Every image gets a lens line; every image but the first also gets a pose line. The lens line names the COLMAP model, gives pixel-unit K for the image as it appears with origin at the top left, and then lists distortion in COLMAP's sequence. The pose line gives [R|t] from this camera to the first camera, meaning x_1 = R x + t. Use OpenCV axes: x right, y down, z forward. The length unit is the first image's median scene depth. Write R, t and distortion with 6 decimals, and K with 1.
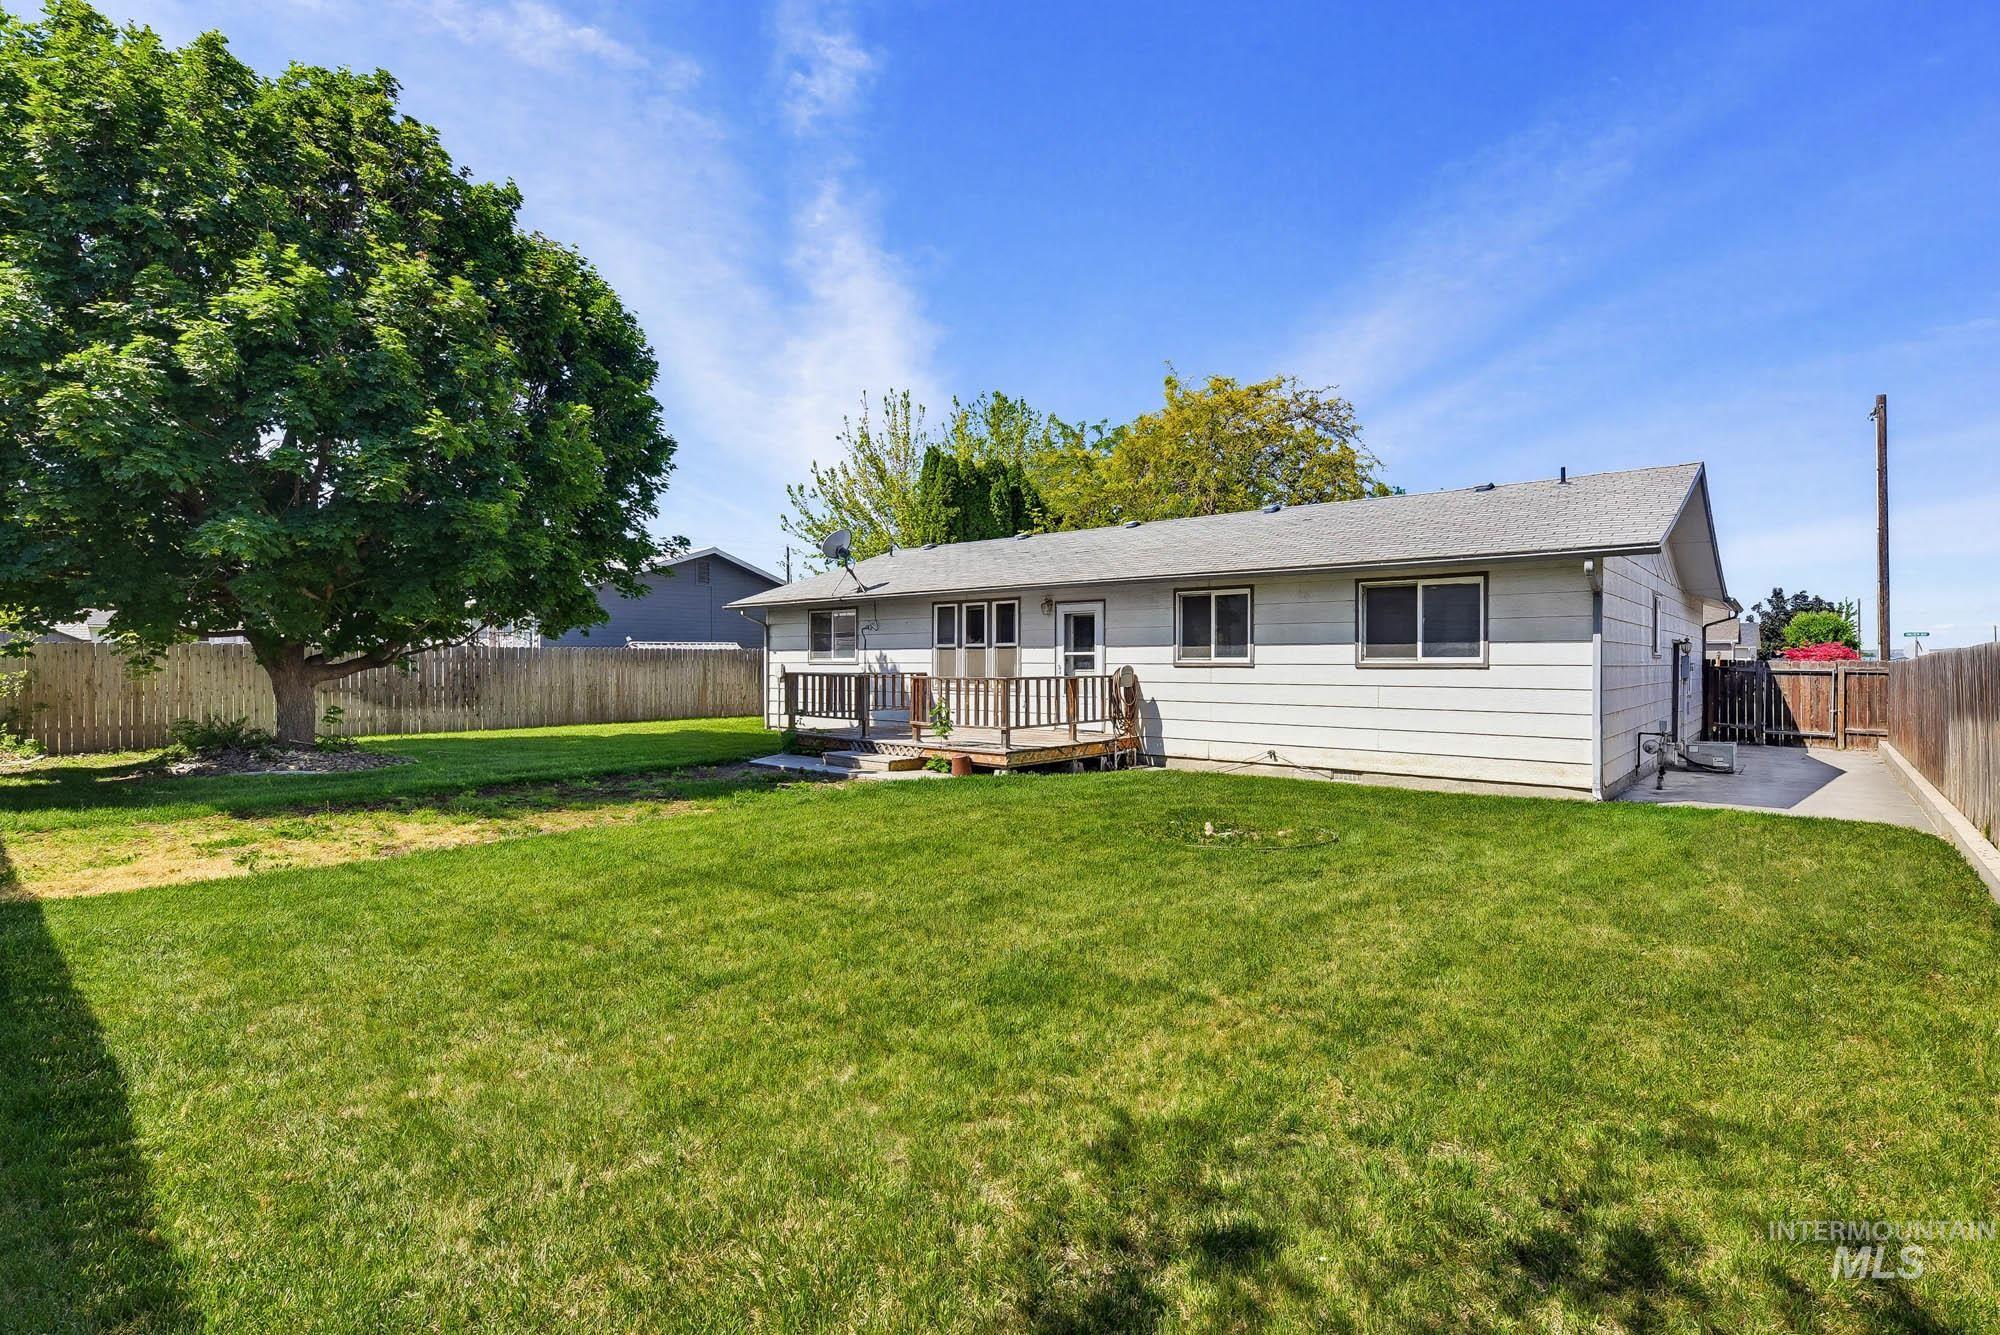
lens RADIAL K [[897.7, 0, 1000.0], [0, 897.7, 667.5], [0, 0, 1]] dist [0.011586, -0.000090]
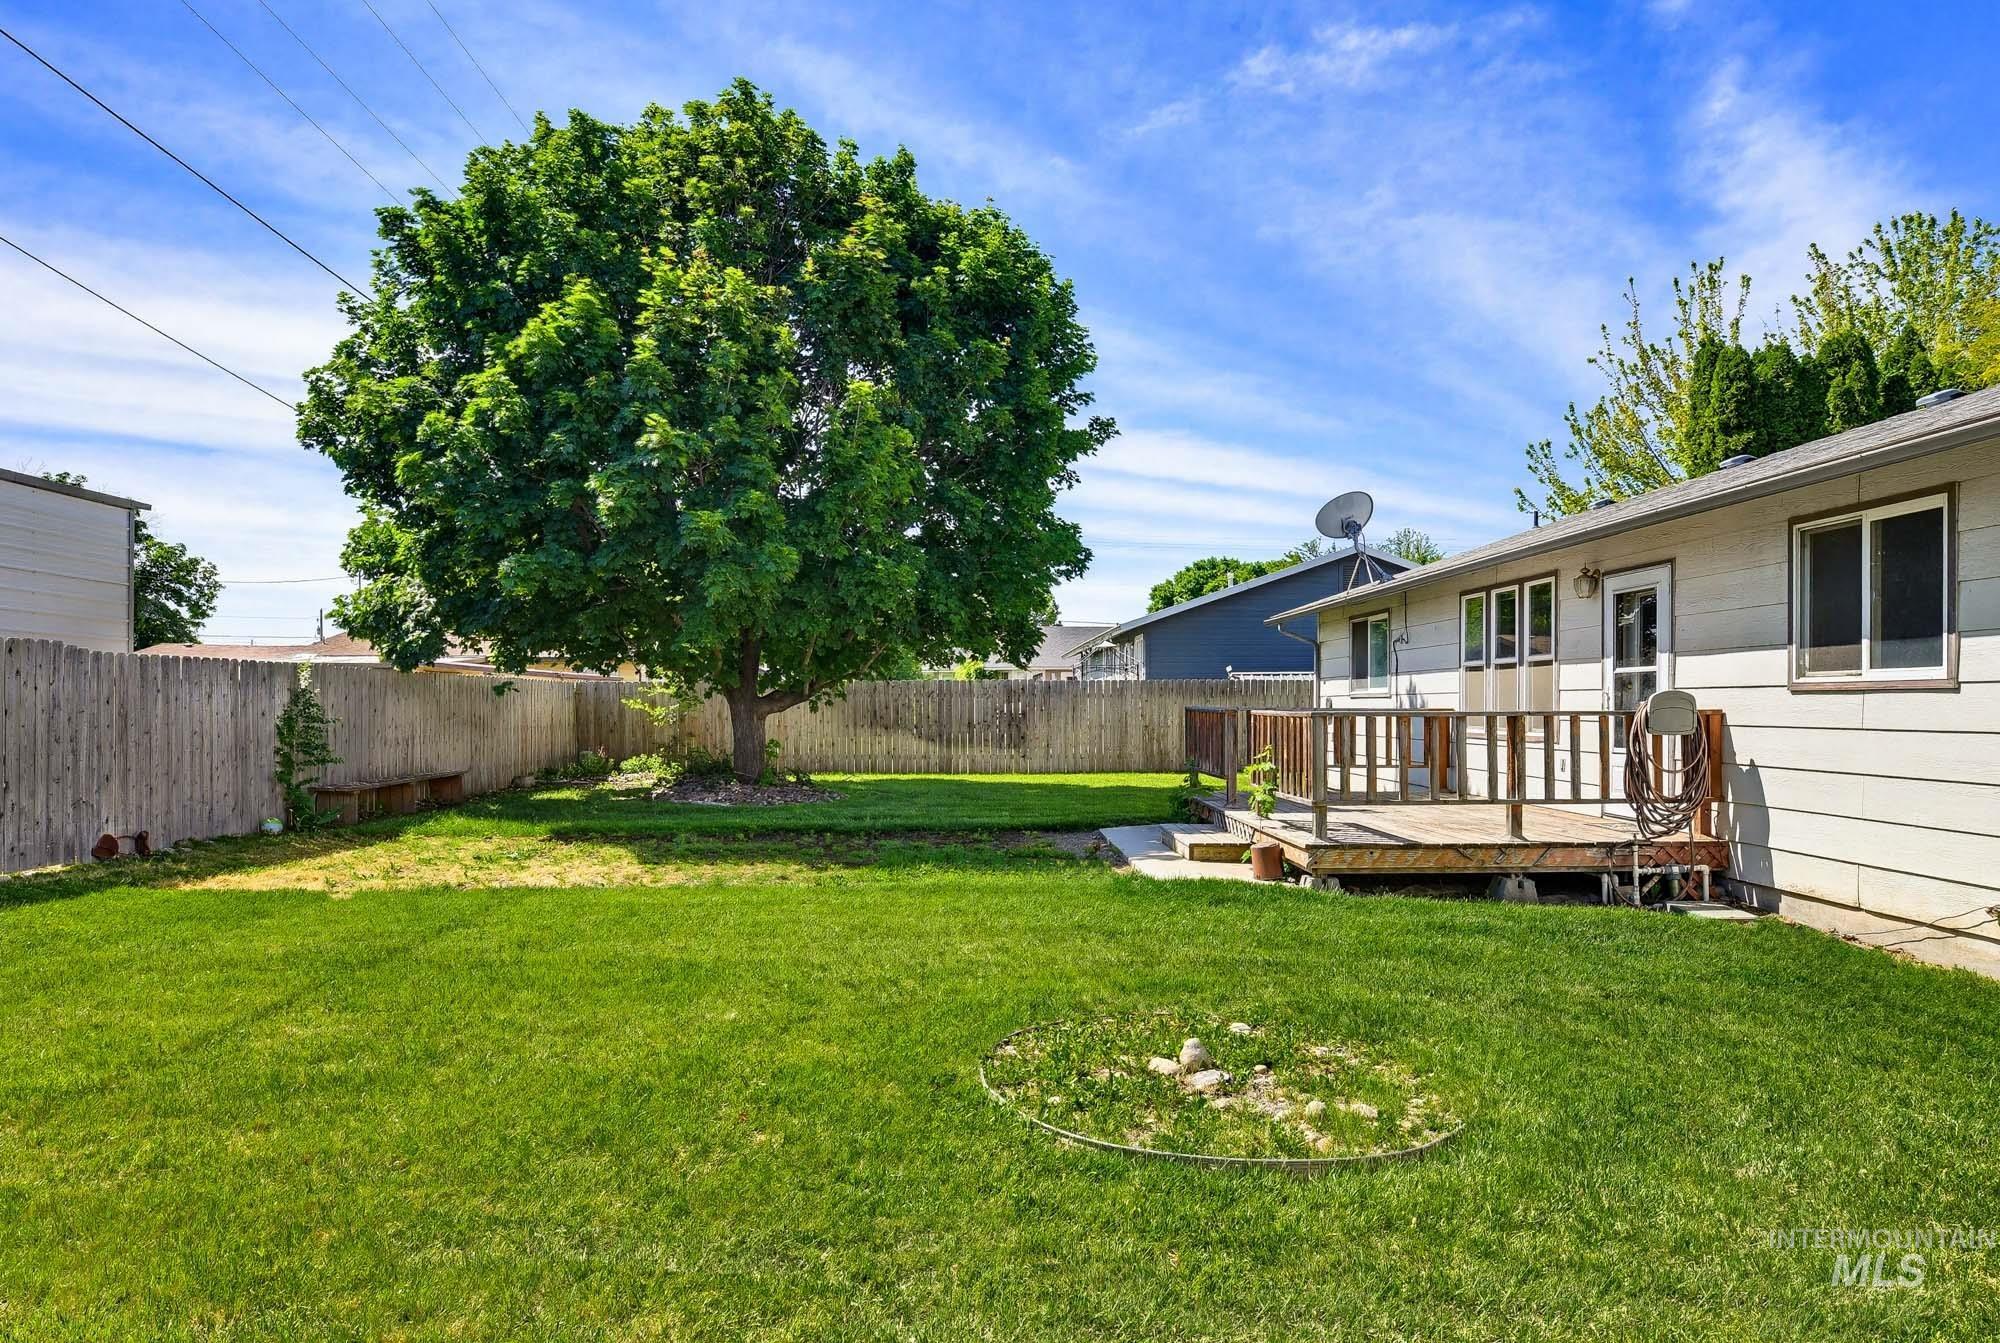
lens RADIAL K [[1128.2, 0, 1000.6], [0, 1128.2, 680.7], [0, 0, 1]] dist [0.032972, 0.000766]
pose [[0.704742, -0.014587, -0.709314, 0.307104], [-0.004697, 0.999671, -0.025224, 0.009455], [0.709448, 0.021108, 0.704442, 0.302092]]
